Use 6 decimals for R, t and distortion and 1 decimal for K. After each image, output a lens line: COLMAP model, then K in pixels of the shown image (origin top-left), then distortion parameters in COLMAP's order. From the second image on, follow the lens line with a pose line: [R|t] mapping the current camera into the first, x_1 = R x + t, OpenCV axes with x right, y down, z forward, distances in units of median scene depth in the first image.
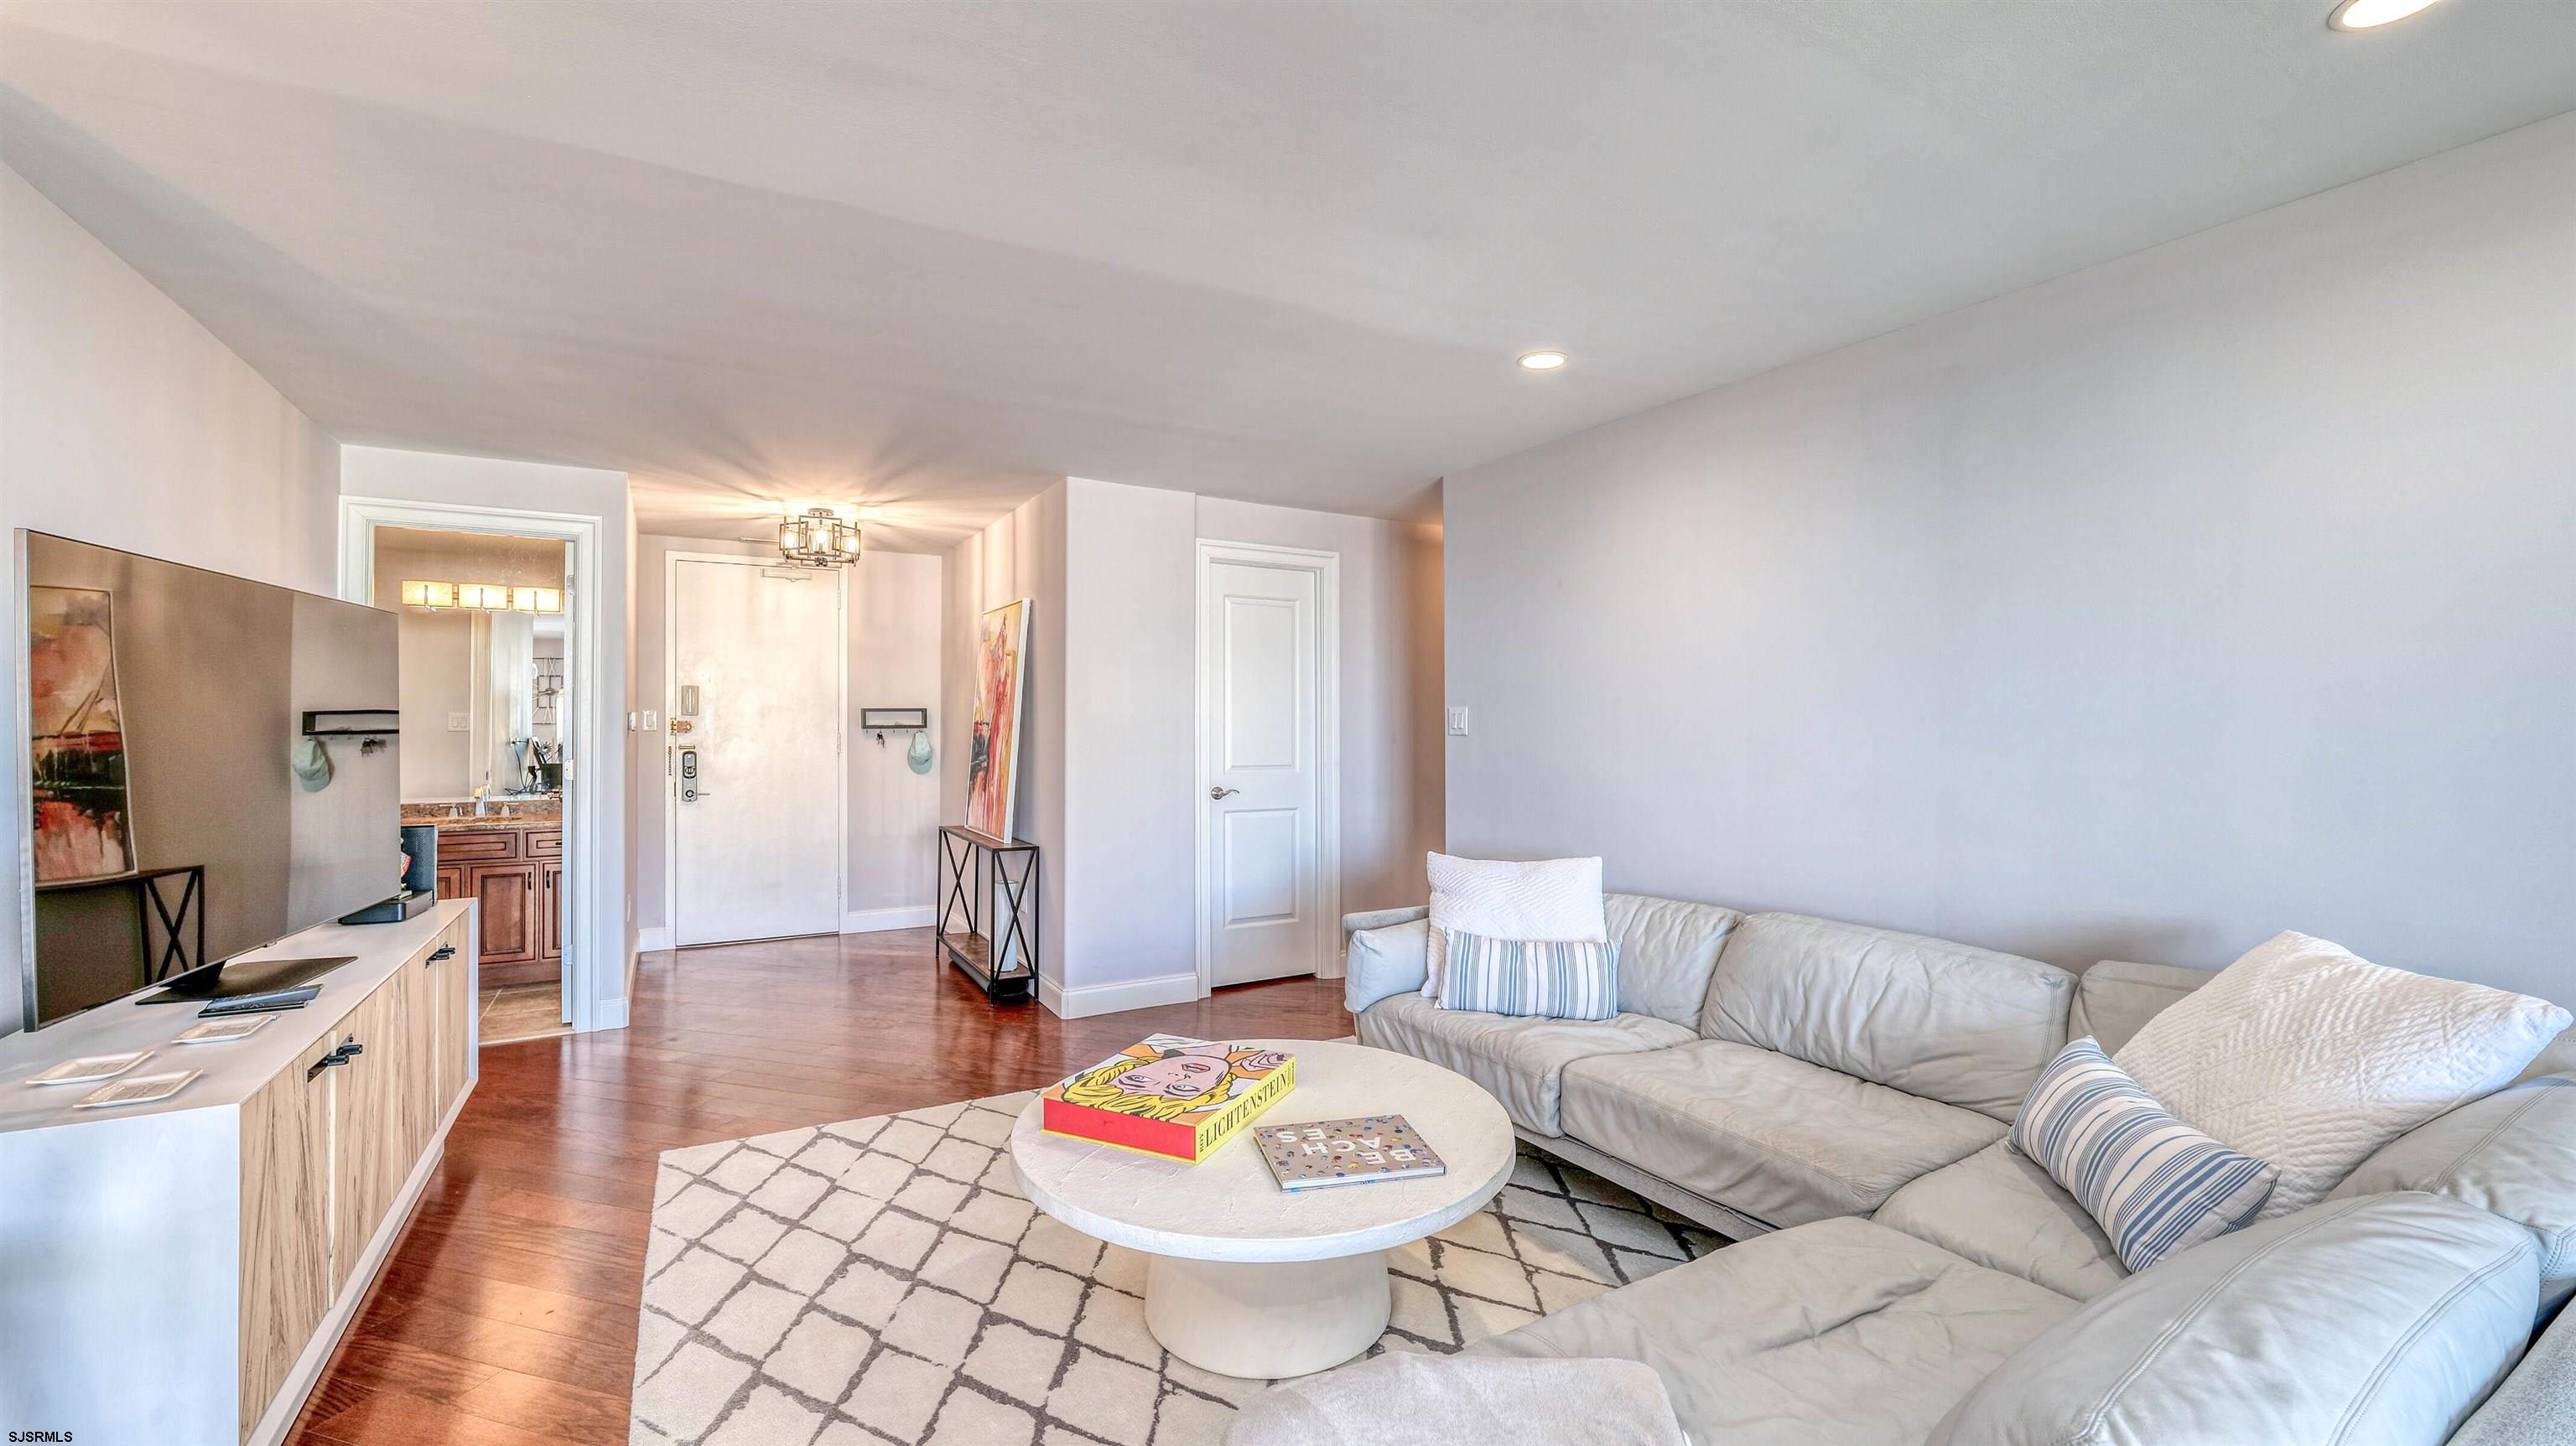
lens RADIAL K [[1047.0, 0, 1276.8], [0, 1047.0, 716.8], [0, 0, 1]] dist [-0.013283, 0.001590]
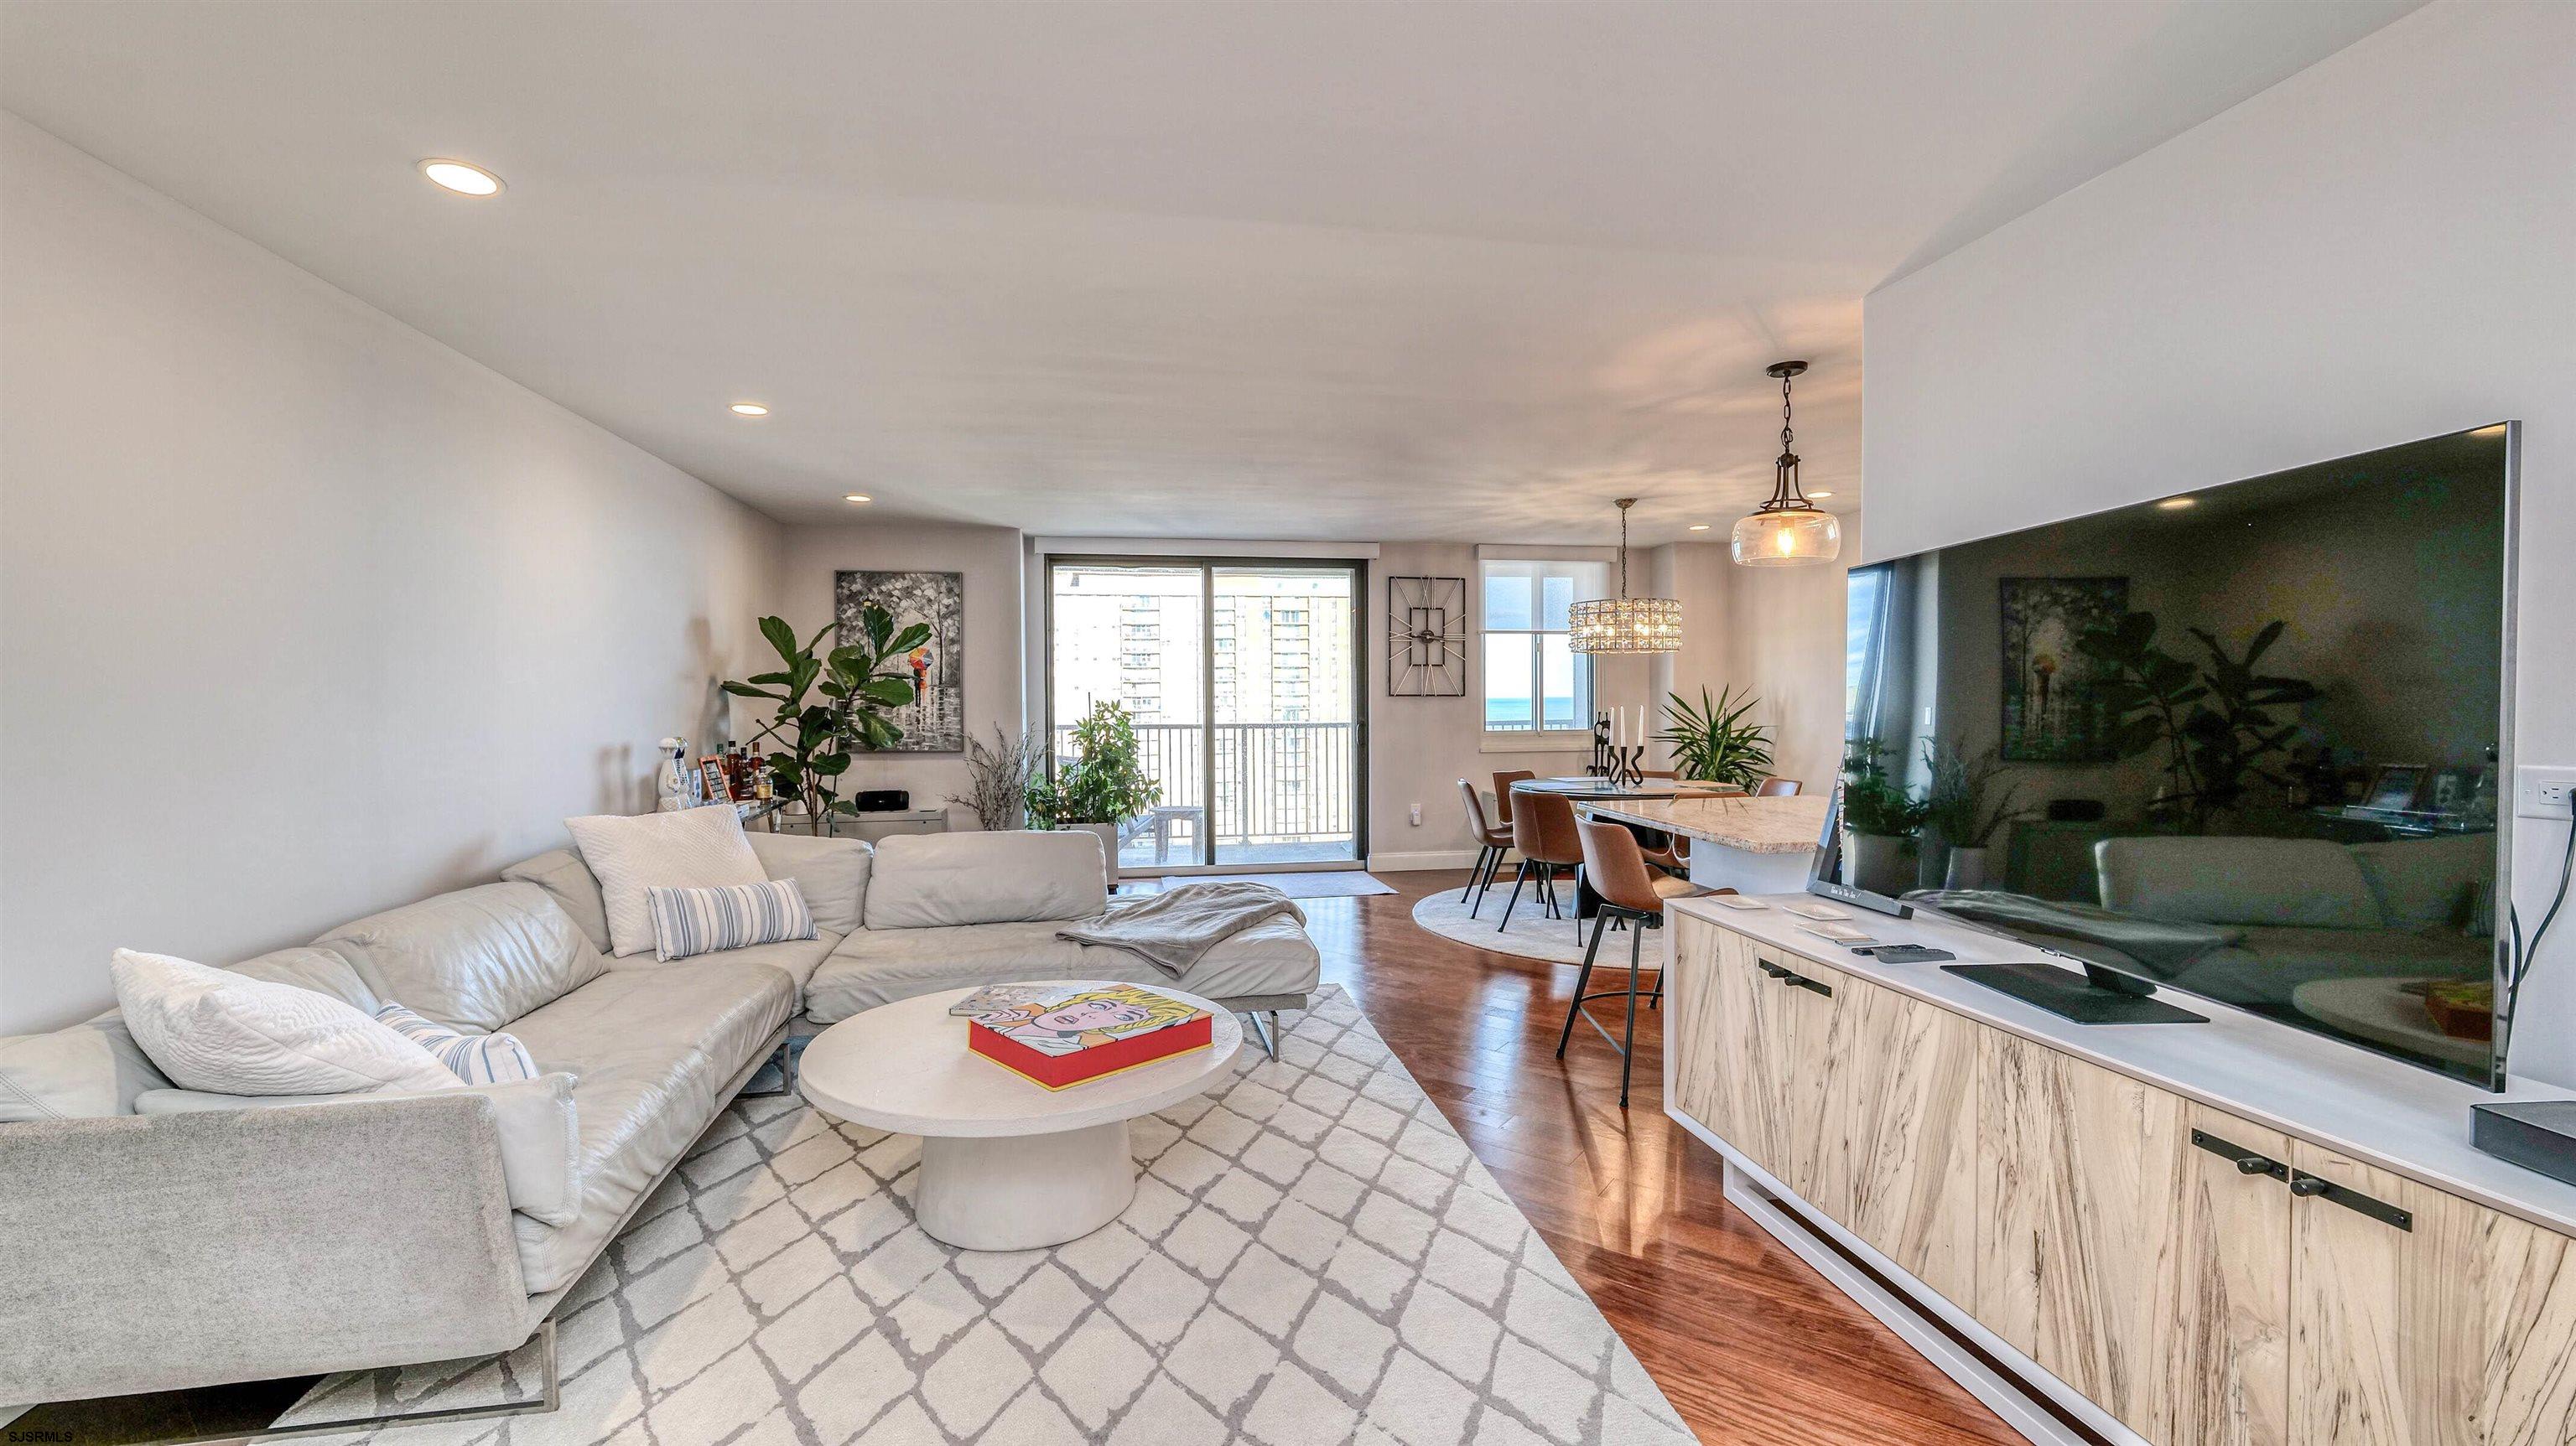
lens RADIAL K [[1047.0, 0, 1274.0], [0, 1047.0, 719.9], [0, 0, 1]] dist [-0.013283, 0.001590]
pose [[-0.937514, -0.002043, 0.347942, -0.307729], [0.003442, 0.999879, 0.015147, 0.007451], [-0.347931, 0.015398, -0.937394, 0.915988]]
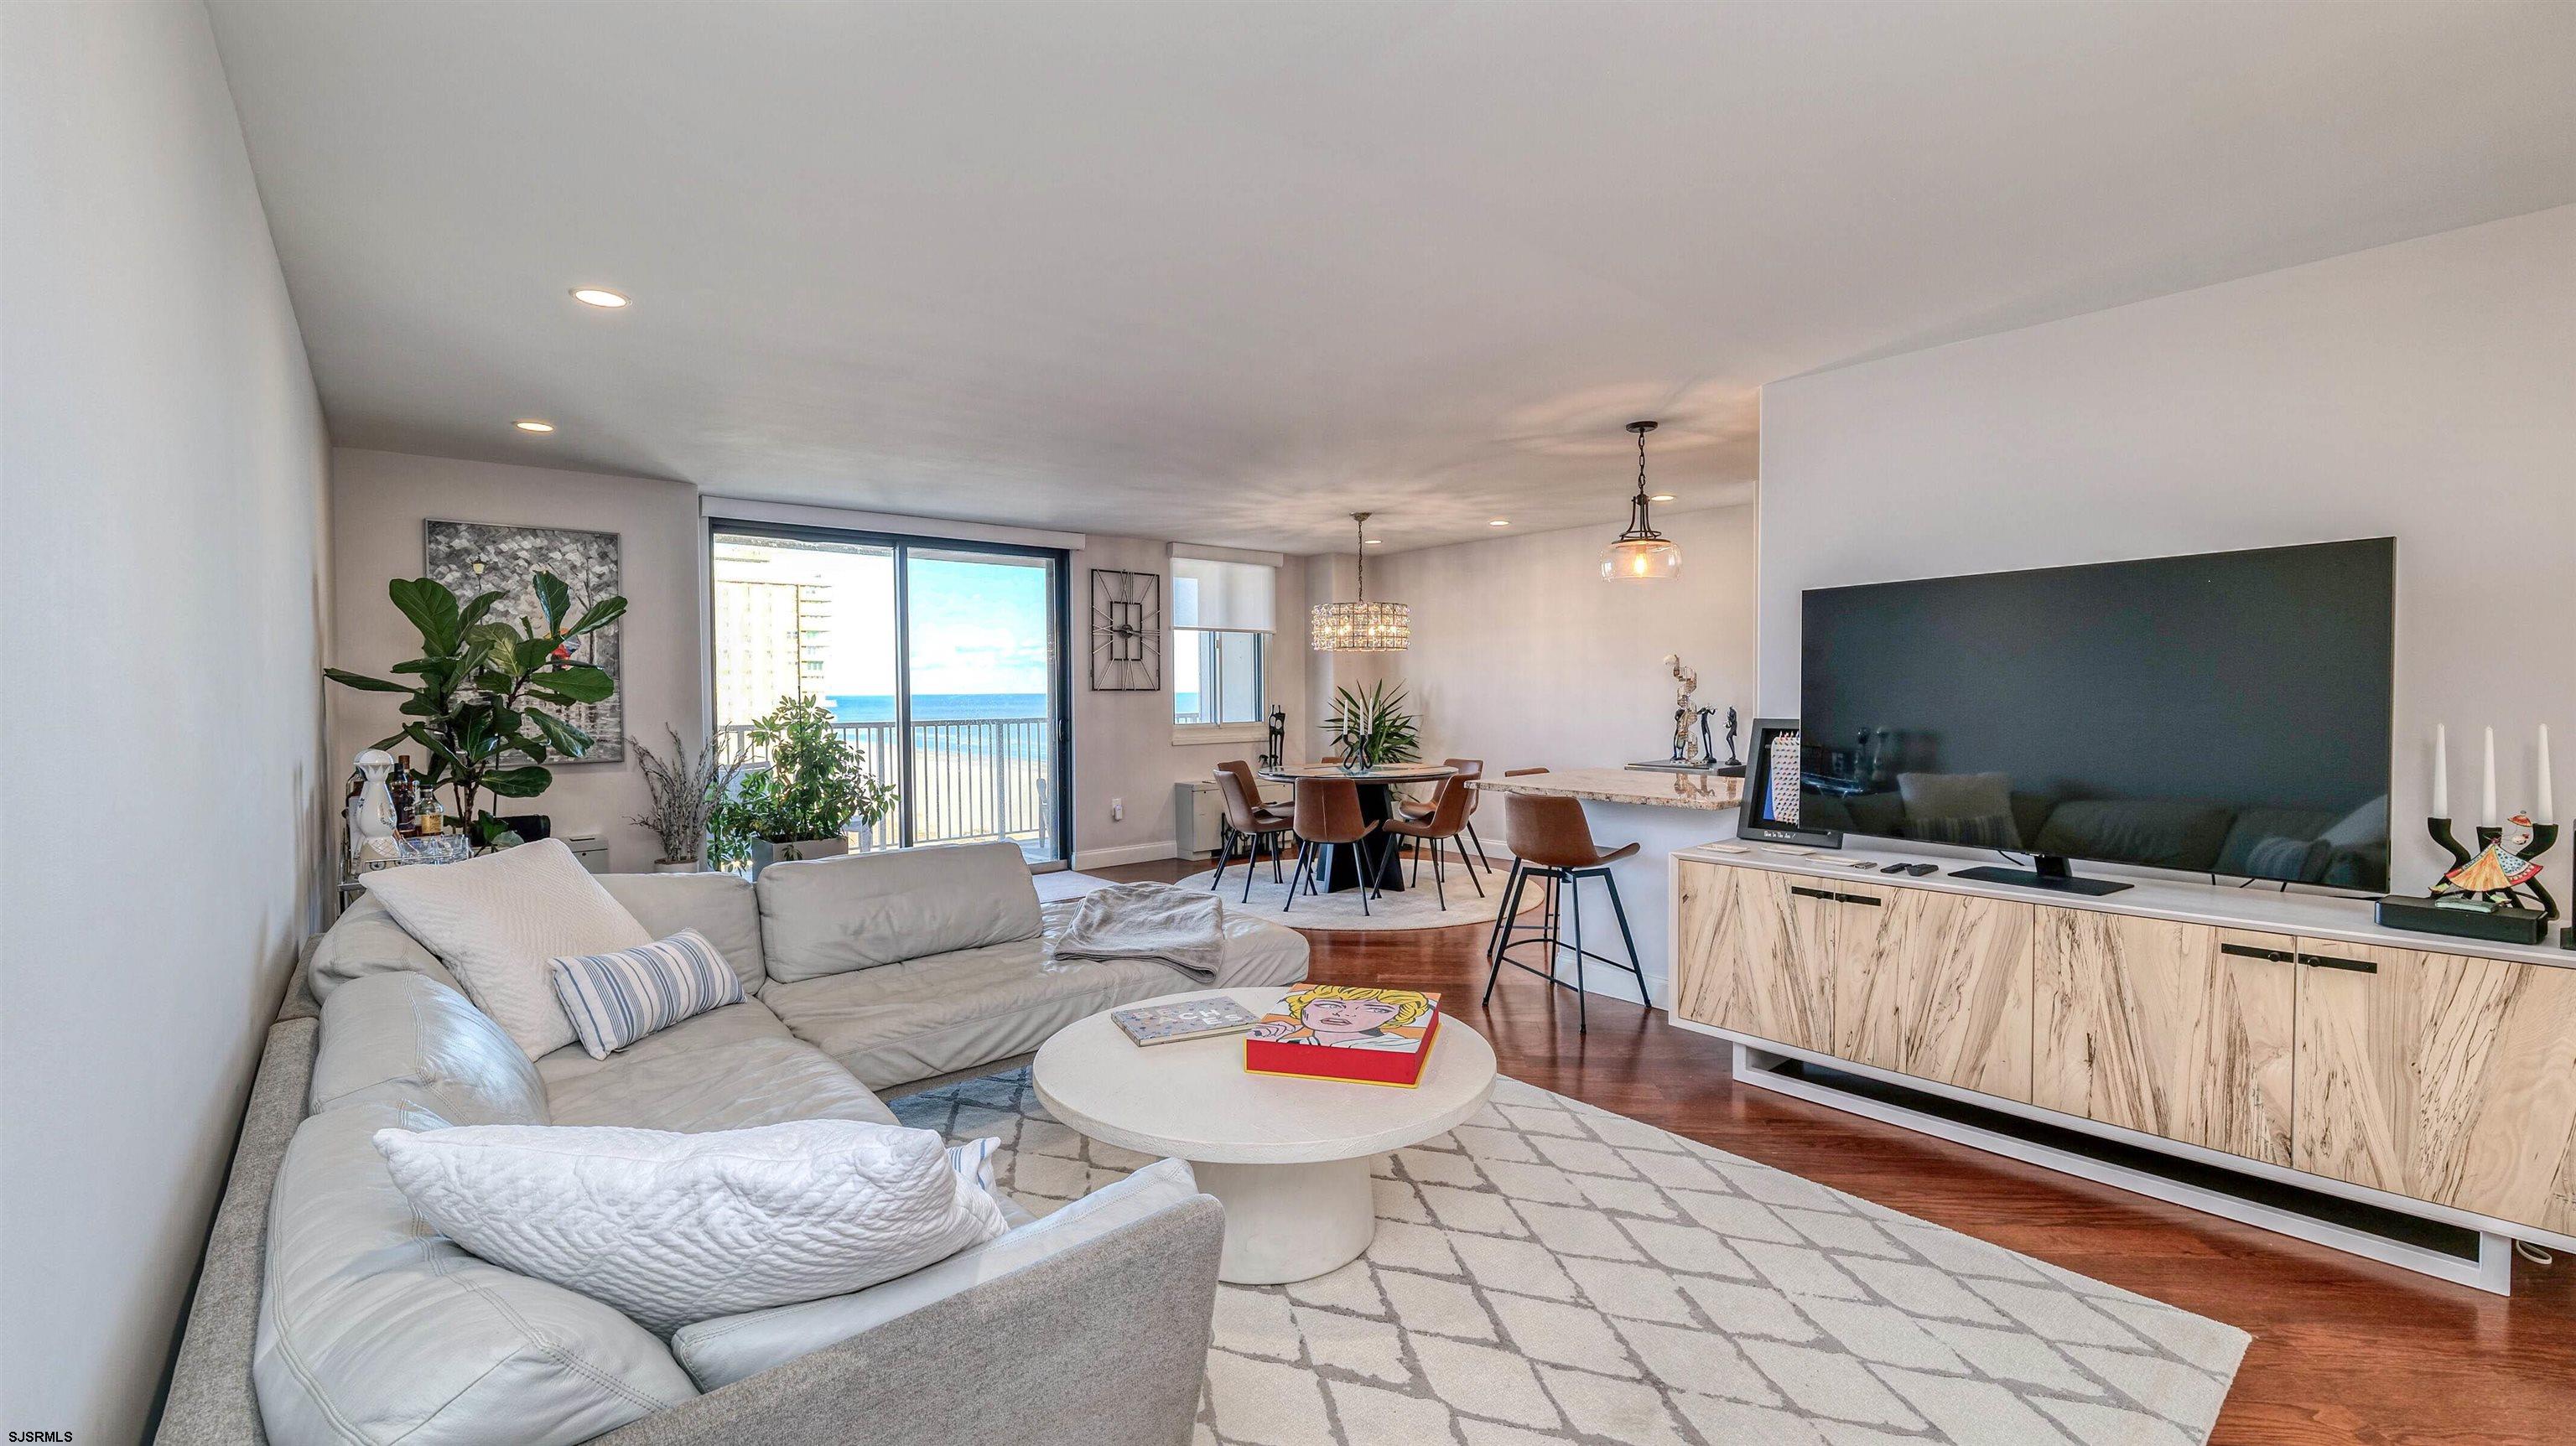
lens RADIAL K [[1047.0, 0, 1276.8], [0, 1047.0, 719.3], [0, 0, 1]] dist [-0.013283, 0.001590]
pose [[-0.983800, 0.012939, -0.178803, 0.075586], [0.009285, 0.999731, 0.021258, 0.008363], [0.179030, 0.019253, -0.983655, 0.950872]]
